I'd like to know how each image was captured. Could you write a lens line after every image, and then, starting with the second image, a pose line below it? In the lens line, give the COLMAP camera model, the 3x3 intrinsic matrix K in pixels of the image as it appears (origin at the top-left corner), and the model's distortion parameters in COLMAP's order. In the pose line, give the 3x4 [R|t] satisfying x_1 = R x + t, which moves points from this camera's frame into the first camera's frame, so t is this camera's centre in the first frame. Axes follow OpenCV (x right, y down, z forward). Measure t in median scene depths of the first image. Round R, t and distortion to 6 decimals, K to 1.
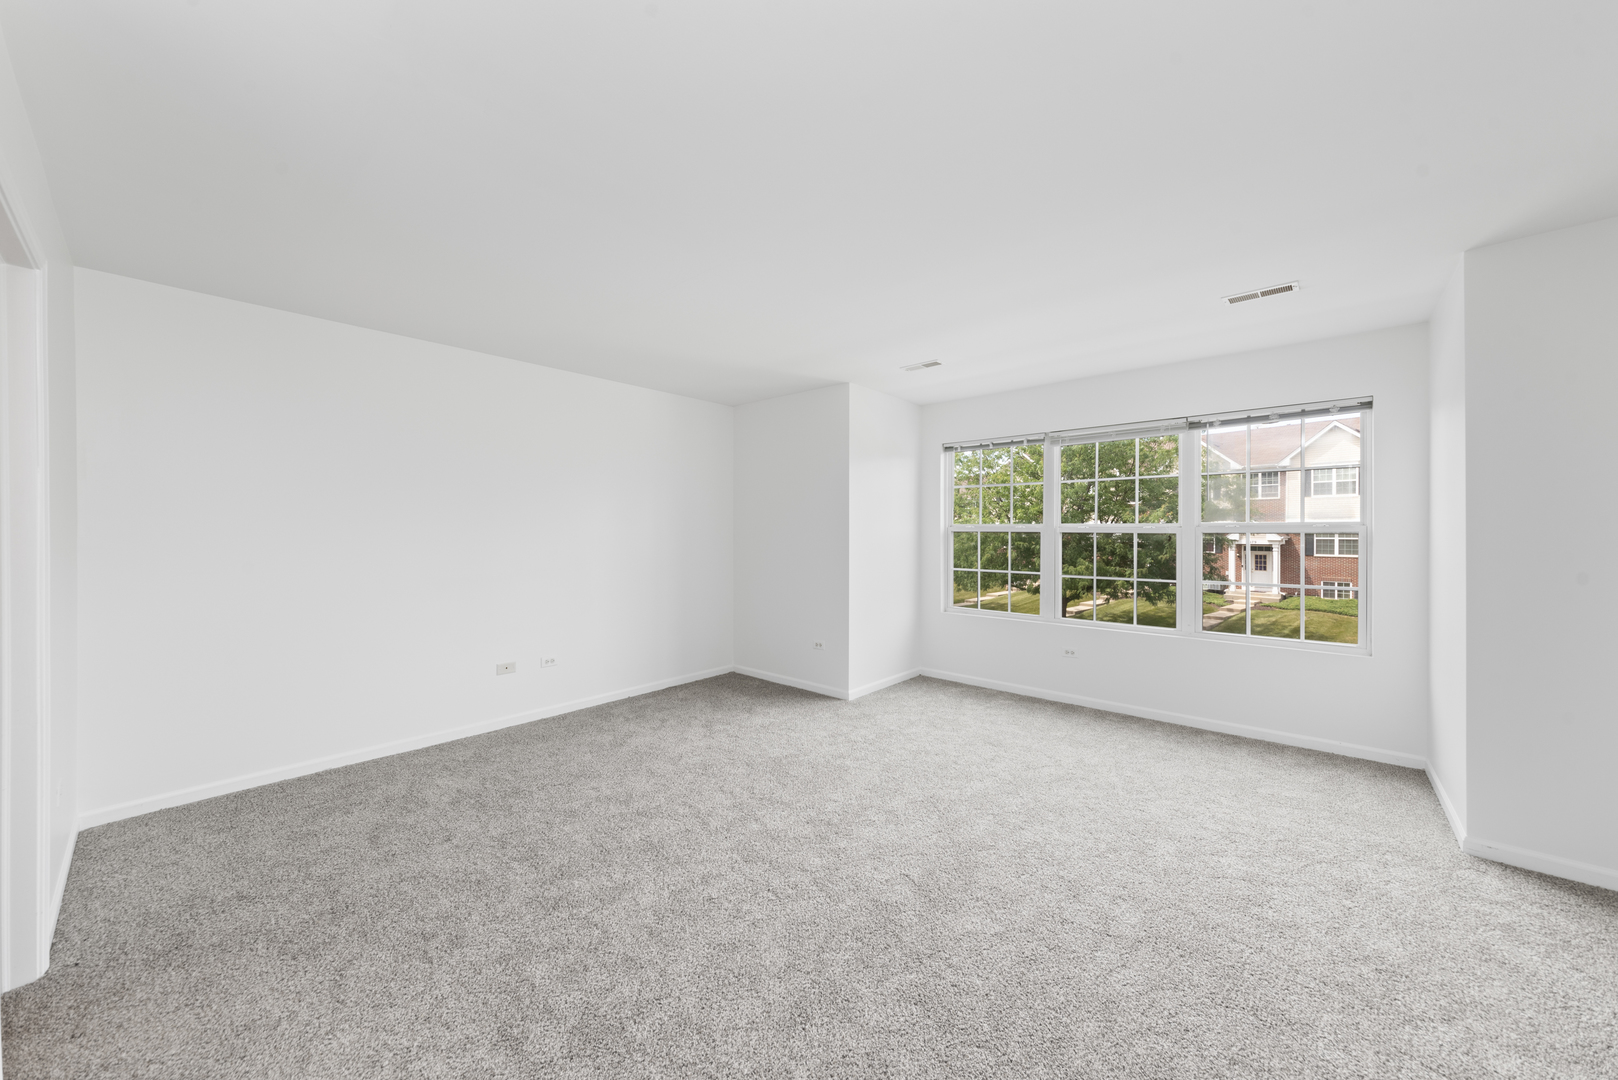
lens RADIAL K [[585.5, 0, 815.1], [0, 585.5, 536.3], [0, 0, 1]] dist [0.001148, 0.000175]
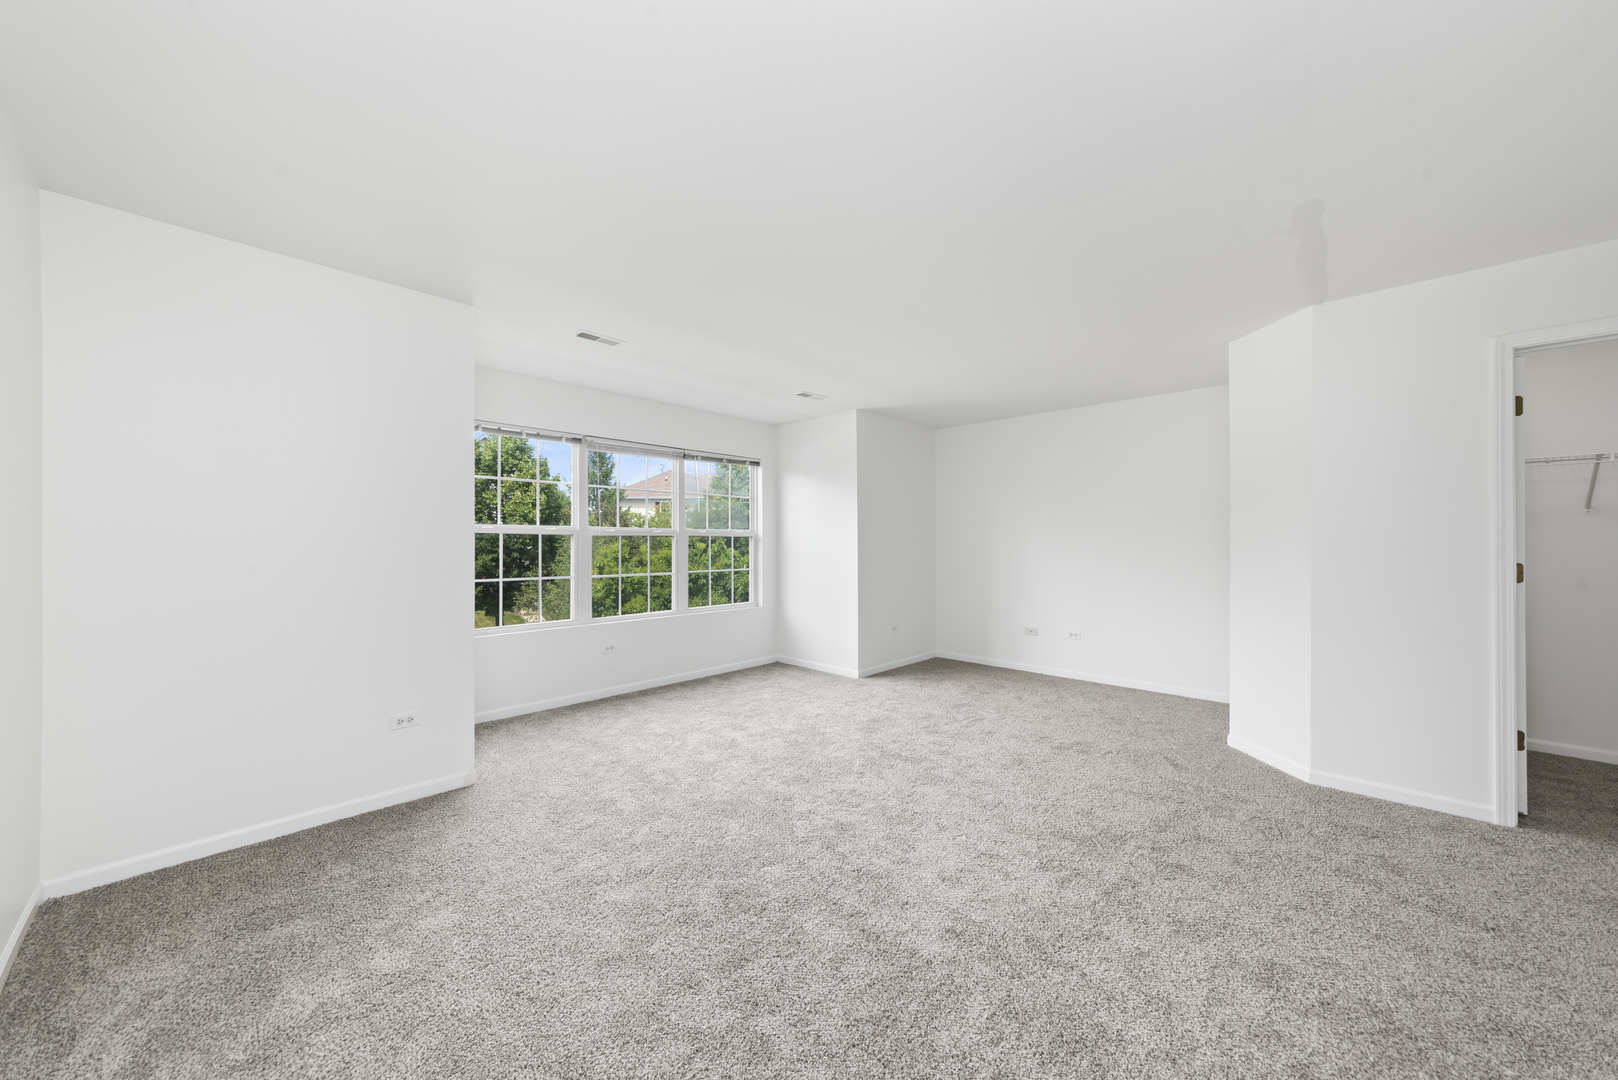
lens RADIAL K [[585.5, 0, 820.2], [0, 585.5, 542.4], [0, 0, 1]] dist [0.001148, 0.000175]
pose [[0.020102, -0.009385, 0.999754, -0.600852], [0.001992, 0.999954, 0.009347, -0.003019], [-0.999796, 0.001803, 0.020119, 0.577279]]
